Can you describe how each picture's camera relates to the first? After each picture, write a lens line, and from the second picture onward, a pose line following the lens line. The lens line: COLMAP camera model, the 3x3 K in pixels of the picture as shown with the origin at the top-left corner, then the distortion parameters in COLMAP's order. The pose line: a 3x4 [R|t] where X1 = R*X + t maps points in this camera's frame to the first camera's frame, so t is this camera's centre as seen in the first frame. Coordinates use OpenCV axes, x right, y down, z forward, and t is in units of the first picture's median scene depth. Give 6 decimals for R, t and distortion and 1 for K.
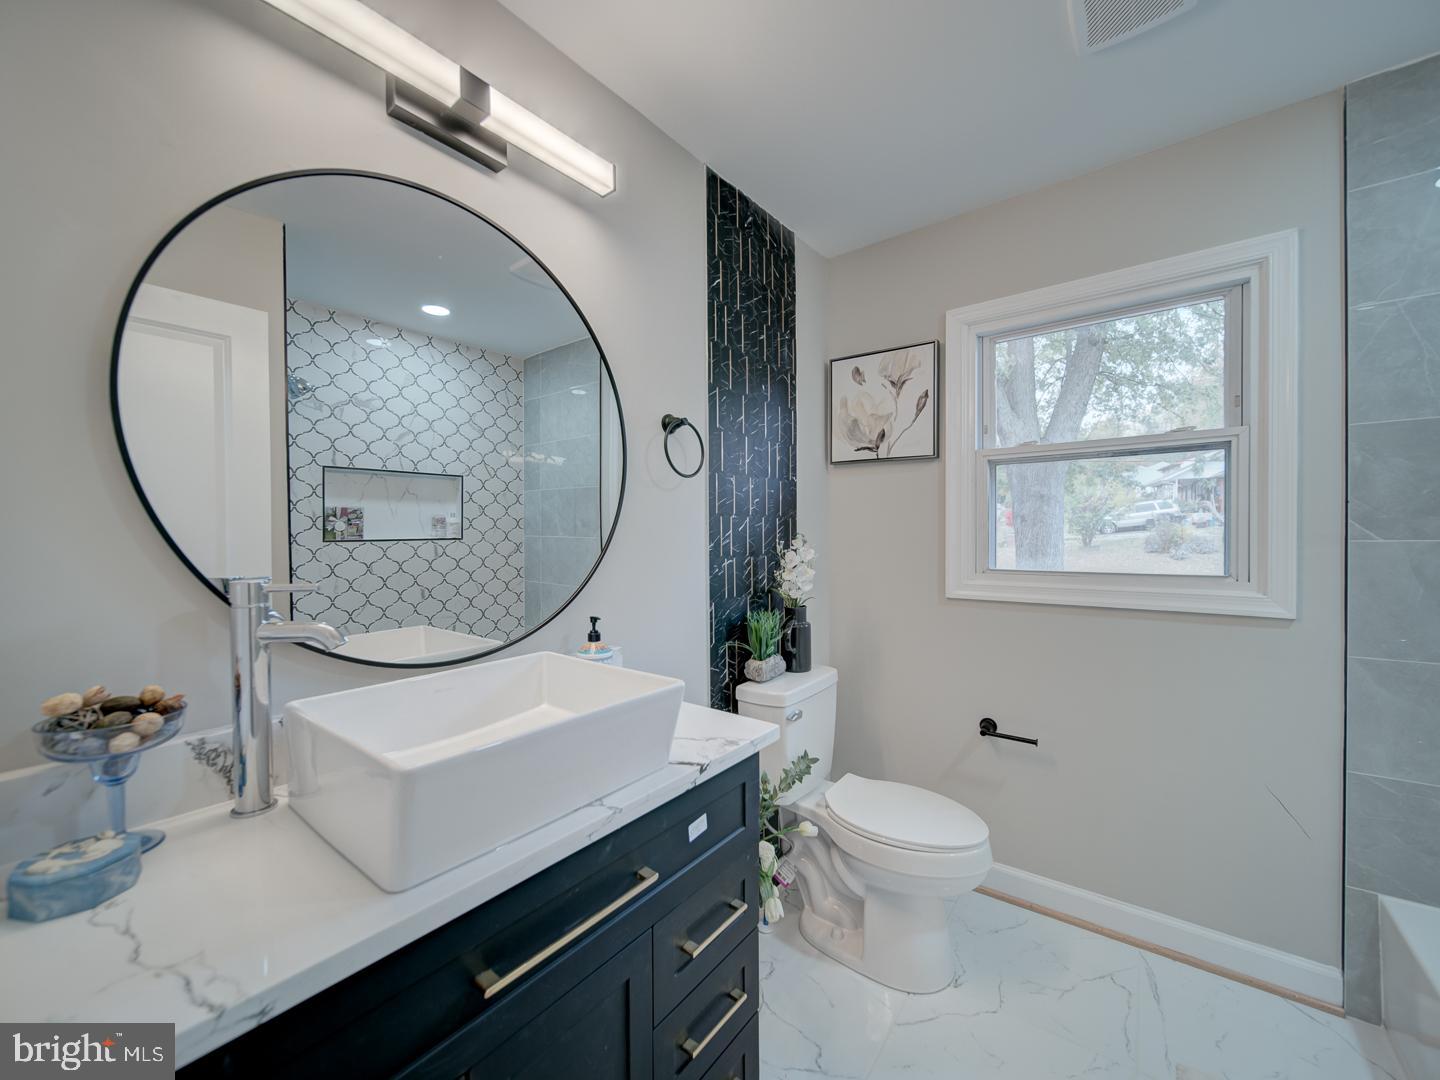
lens RADIAL K [[566.2, 0, 723.9], [0, 566.2, 534.6], [0, 0, 1]] dist [-0.001167, -0.001174]
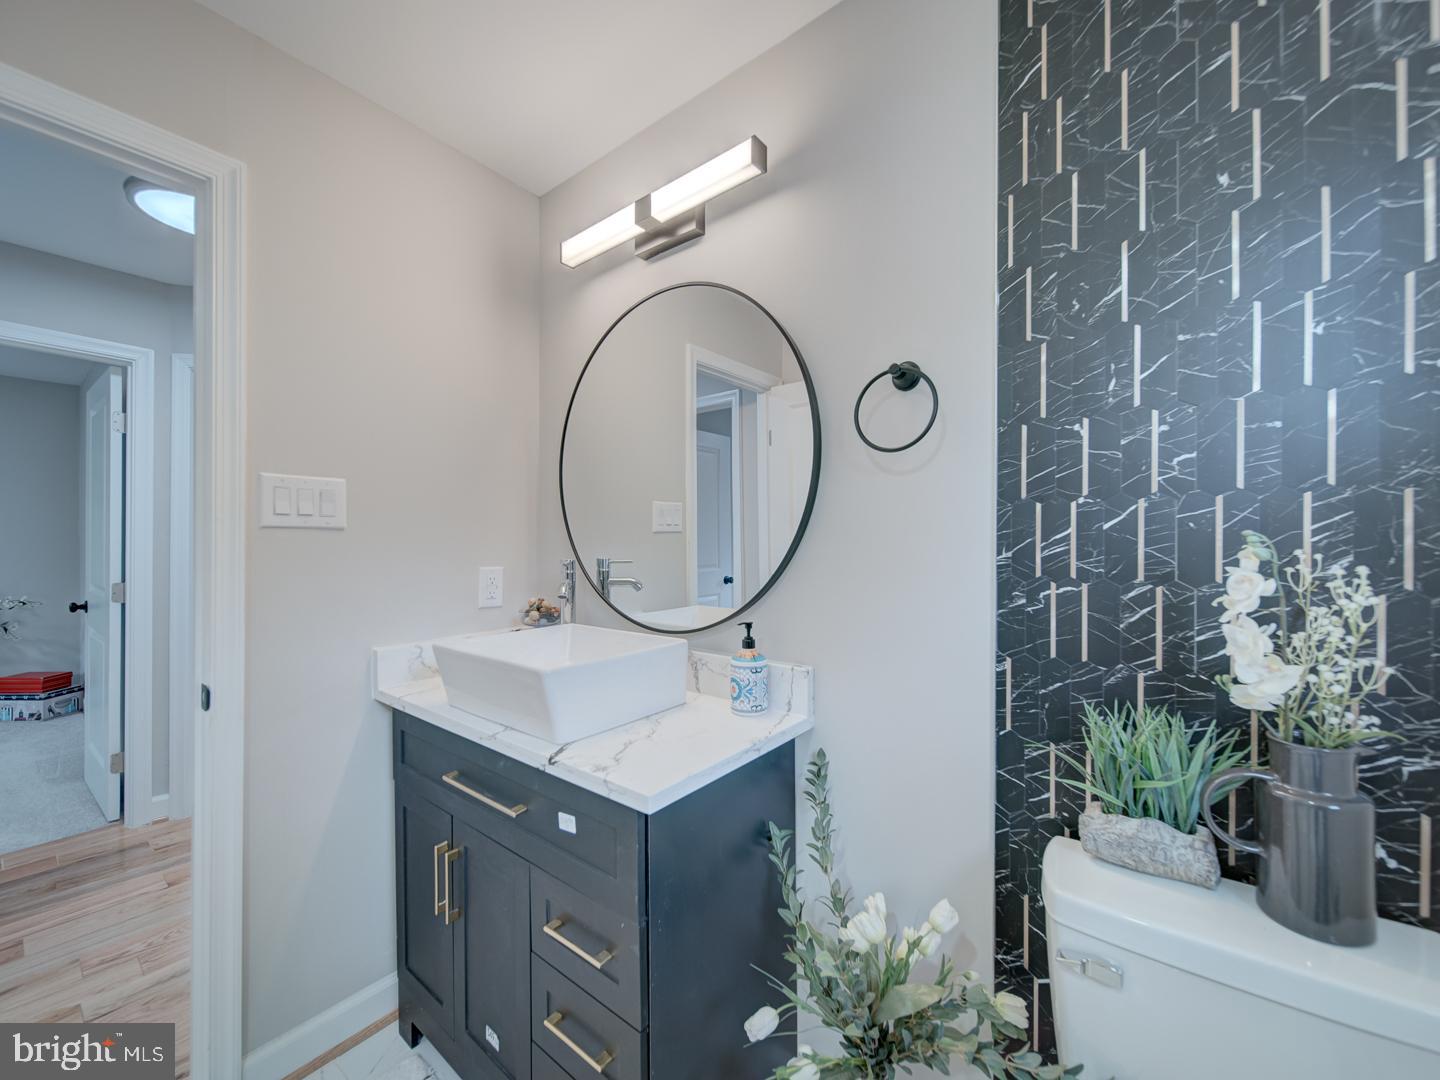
lens RADIAL K [[566.2, 0, 729.8], [0, 566.2, 540.2], [0, 0, 1]] dist [-0.001167, -0.001174]
pose [[-0.003590, 0.002130, -0.999991, 0.531102], [-0.001671, 0.999996, 0.002136, 0.002625], [0.999992, 0.001679, -0.003586, 0.706775]]
